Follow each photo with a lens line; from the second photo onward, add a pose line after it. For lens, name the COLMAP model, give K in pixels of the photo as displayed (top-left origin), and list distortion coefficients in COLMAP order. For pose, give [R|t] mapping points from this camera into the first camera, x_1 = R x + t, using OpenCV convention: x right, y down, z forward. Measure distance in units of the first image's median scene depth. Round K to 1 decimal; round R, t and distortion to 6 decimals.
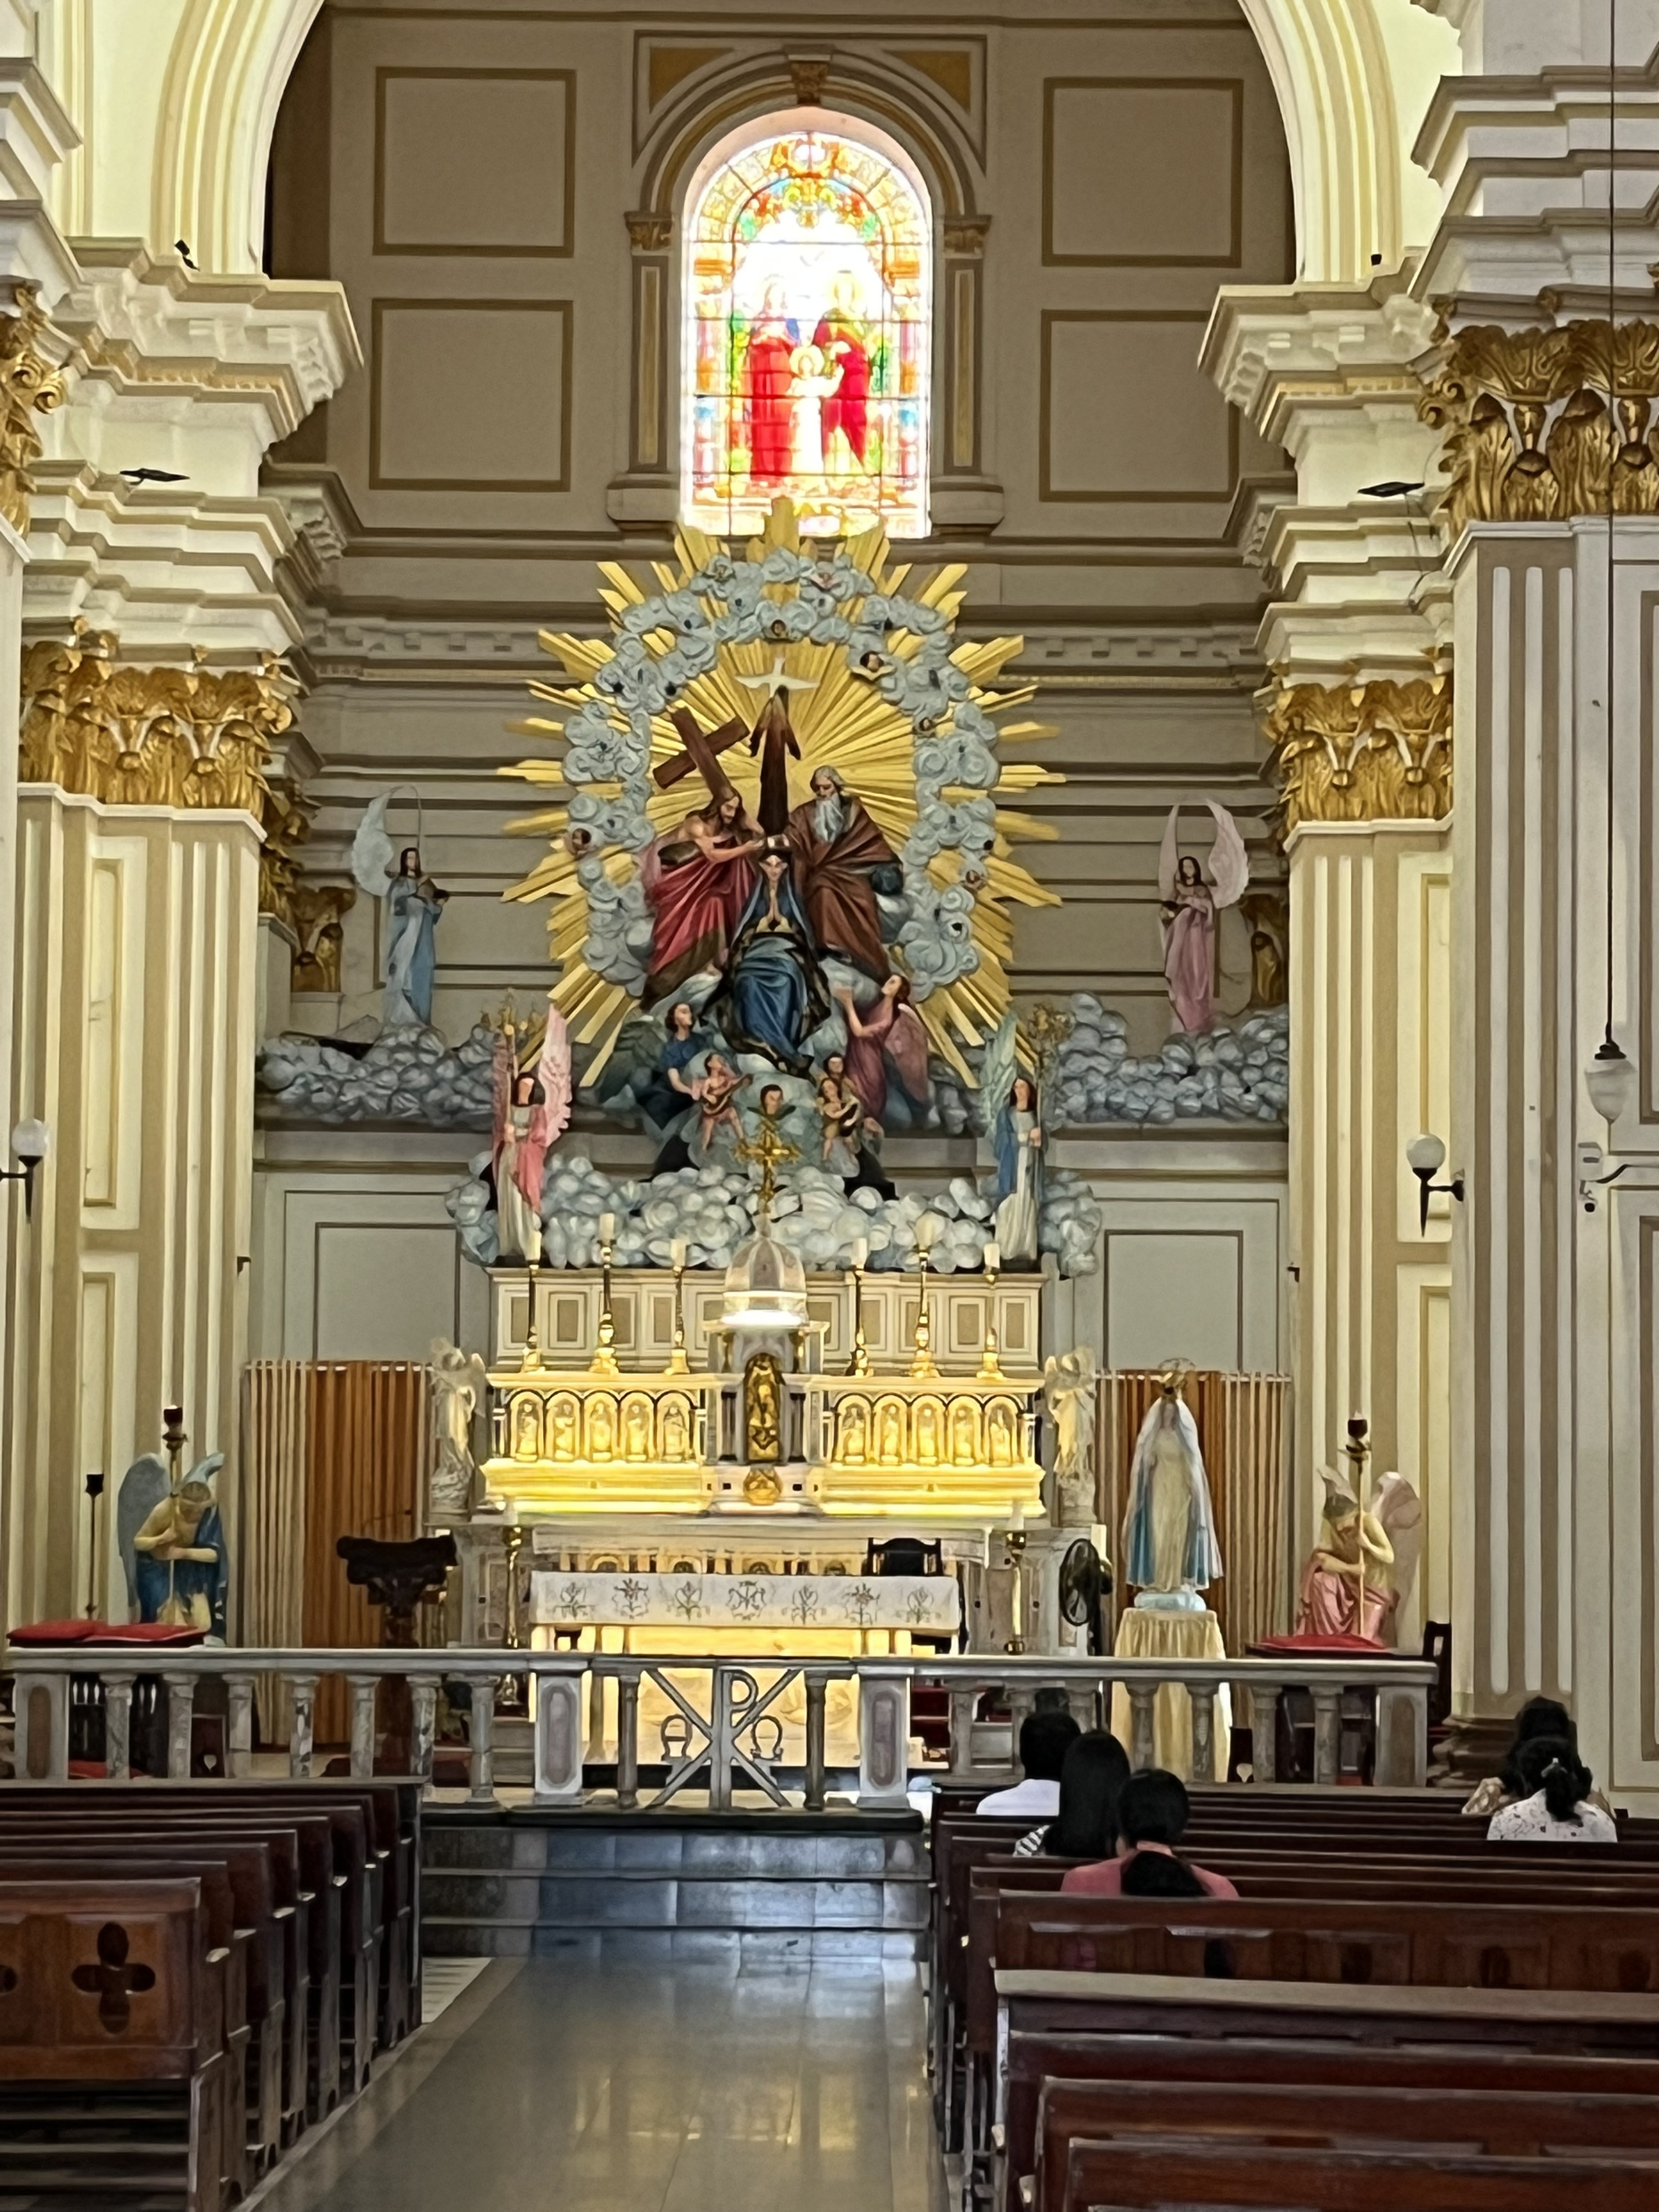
lens RADIAL K [[5092.1, 0, 829.5], [0, 5092.1, 1106.0], [0, 0, 1]] dist [0.112368, -0.340676]
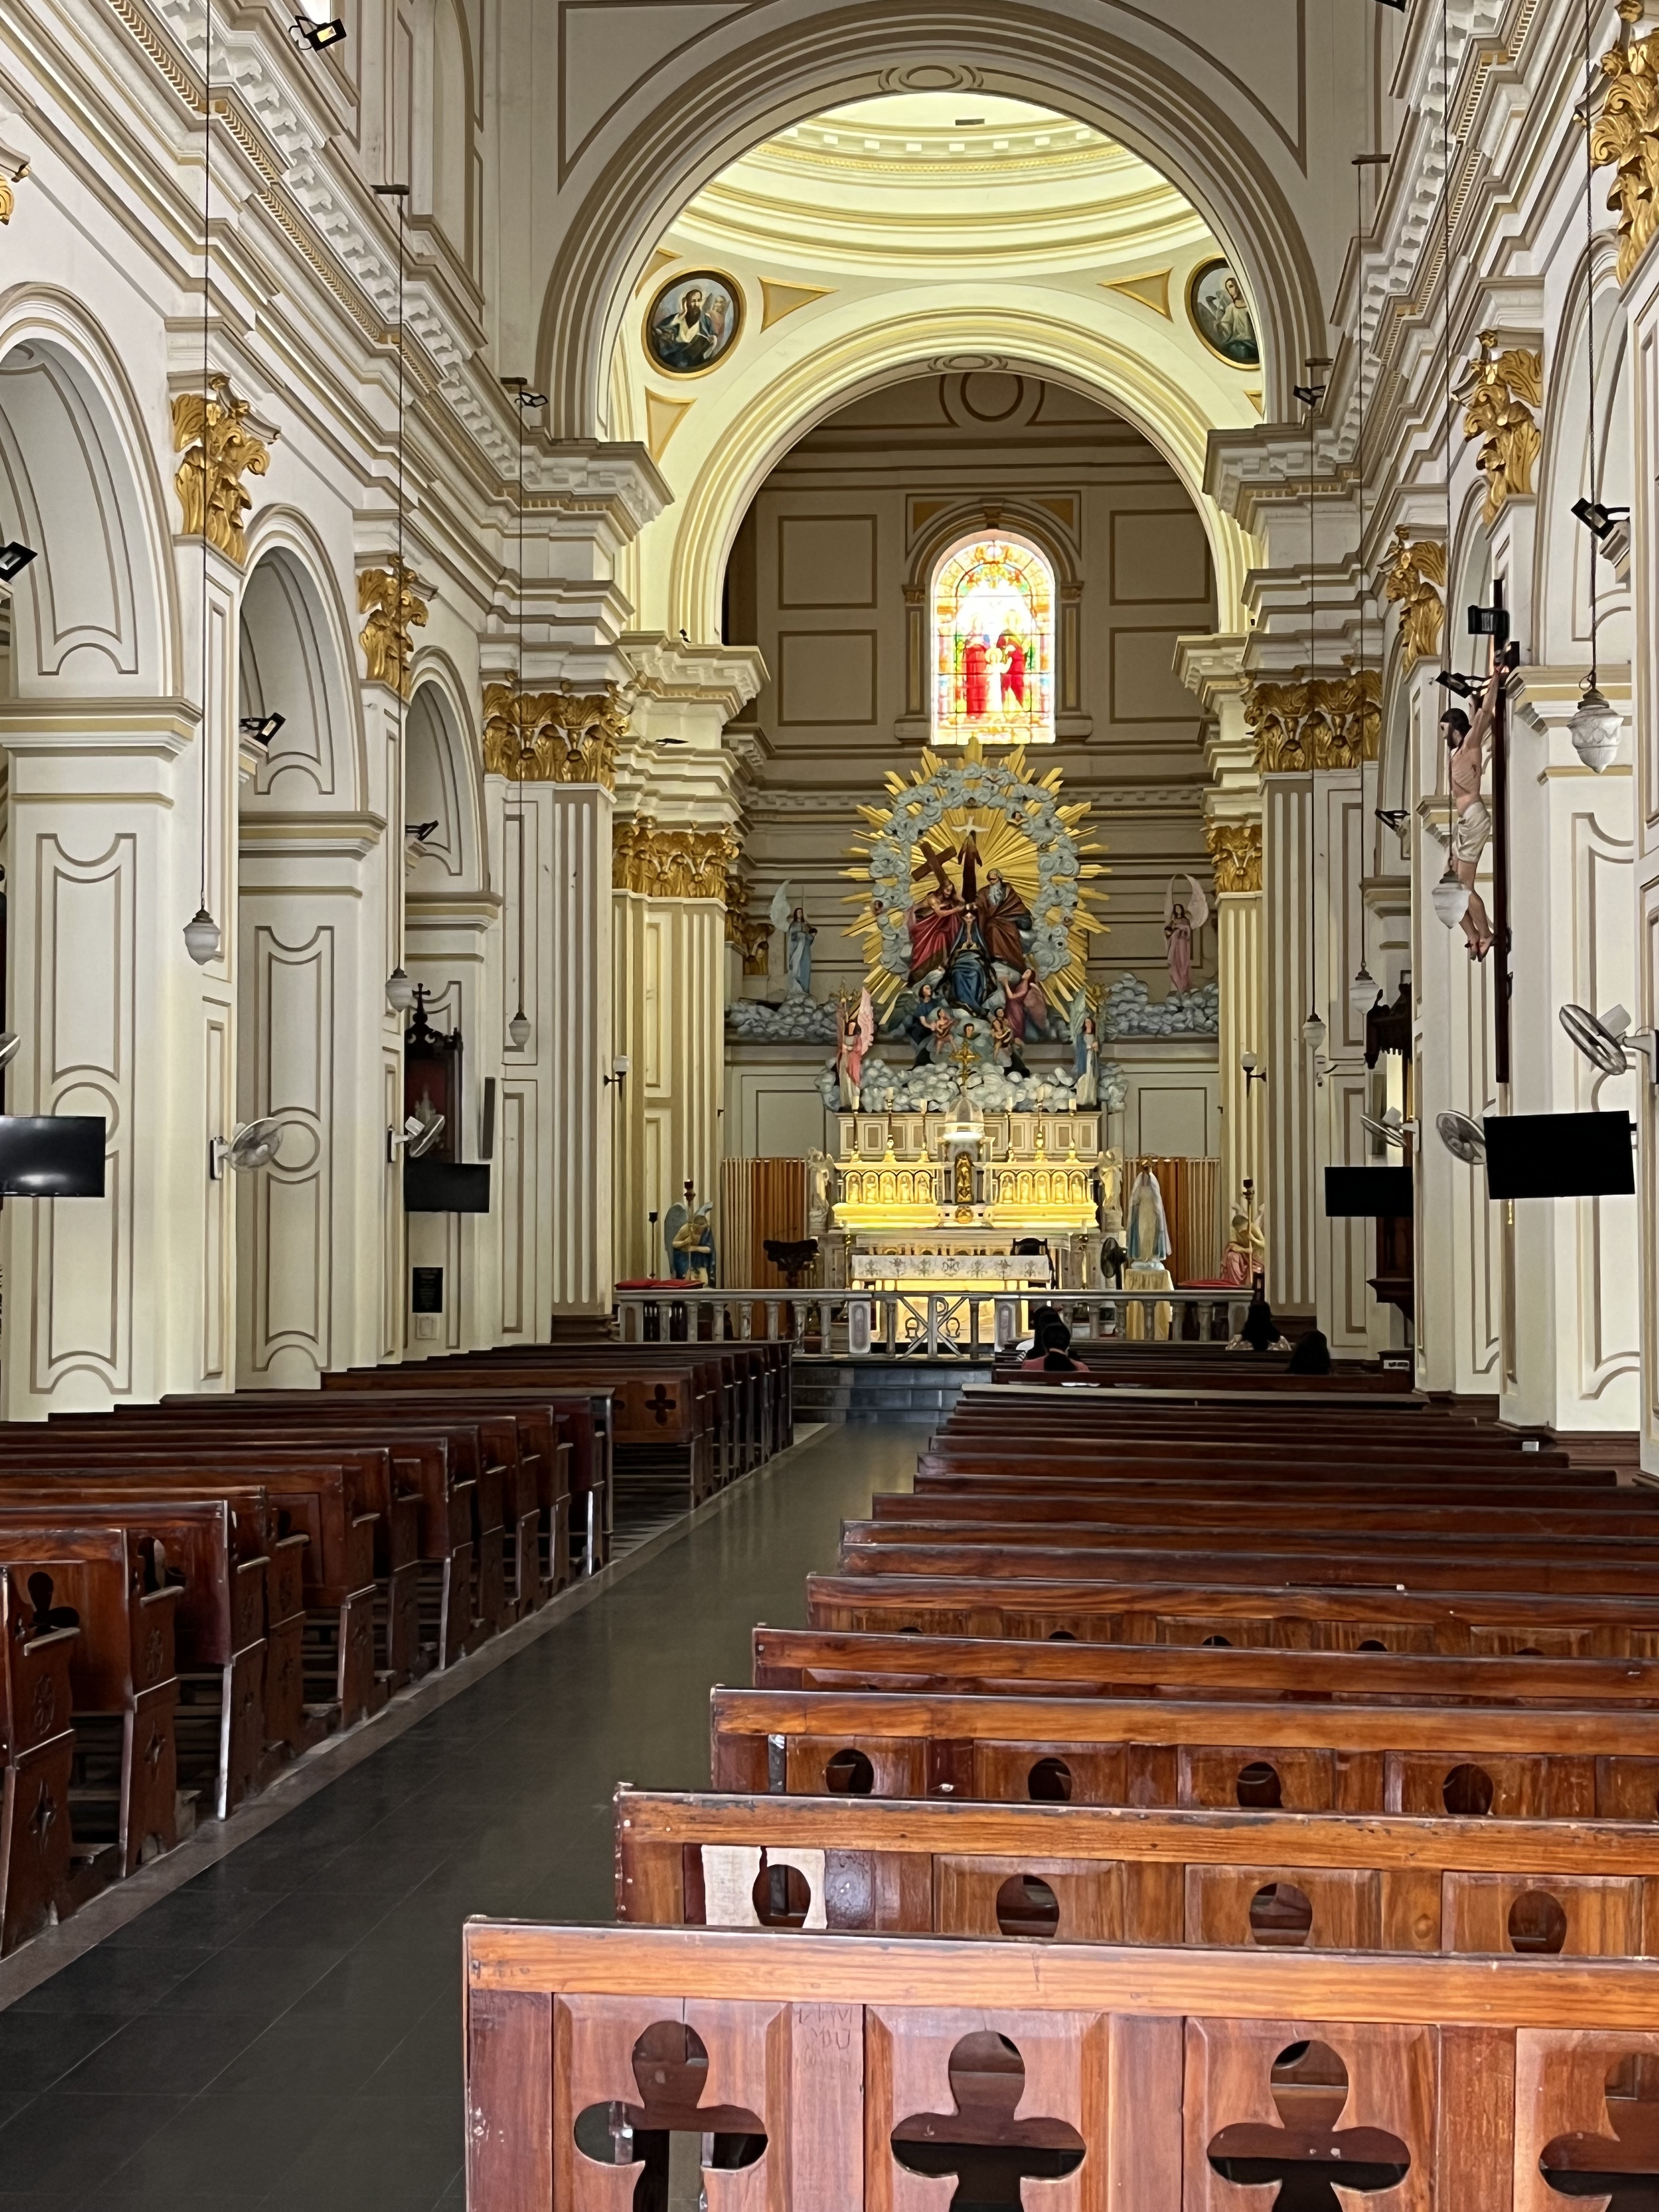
lens RADIAL K [[2963.0, 0, 829.5], [0, 2963.0, 1106.0], [0, 0, 1]] dist [0.006754, 0.003702]
pose [[0.996328, -0.014909, -0.084311, 0.034034], [0.018139, 0.999126, 0.037669, -0.017327], [0.083676, -0.039060, 0.995727, -0.222217]]
